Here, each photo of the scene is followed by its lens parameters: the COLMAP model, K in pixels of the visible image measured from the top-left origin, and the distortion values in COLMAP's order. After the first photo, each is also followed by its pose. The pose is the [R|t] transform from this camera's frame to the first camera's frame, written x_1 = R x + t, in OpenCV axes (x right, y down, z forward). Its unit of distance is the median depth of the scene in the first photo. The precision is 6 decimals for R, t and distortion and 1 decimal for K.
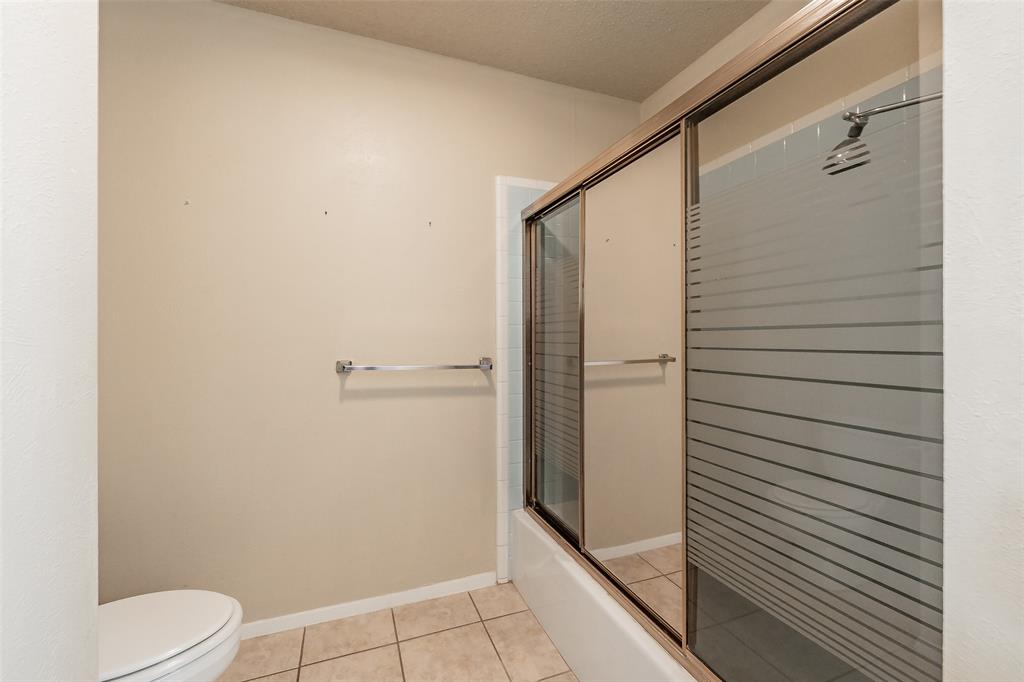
lens RADIAL K [[422.2, 0, 512.0], [0, 422.2, 341.0], [0, 0, 1]] dist [0.001627, 0.000195]
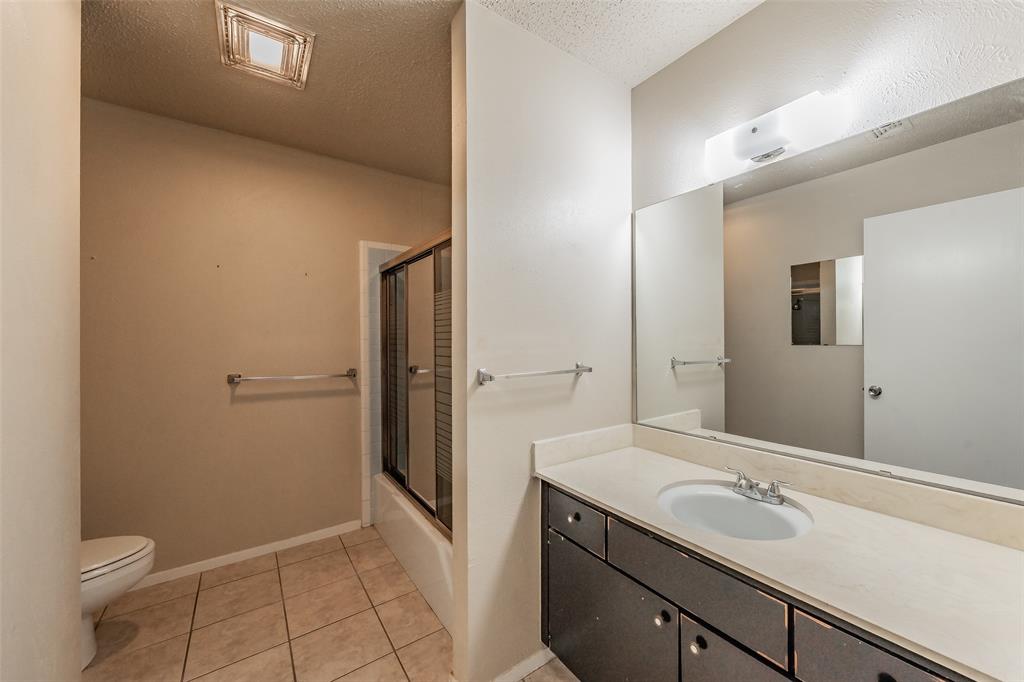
lens RADIAL K [[388.0, 0, 538.0], [0, 388.0, 340.0], [0, 0, 1]] dist [-0.001616, -0.000246]
pose [[0.961879, -0.009294, 0.273318, 0.183460], [0.012918, 0.999851, -0.011461, -0.033827], [-0.273171, 0.014555, 0.961855, -0.424062]]
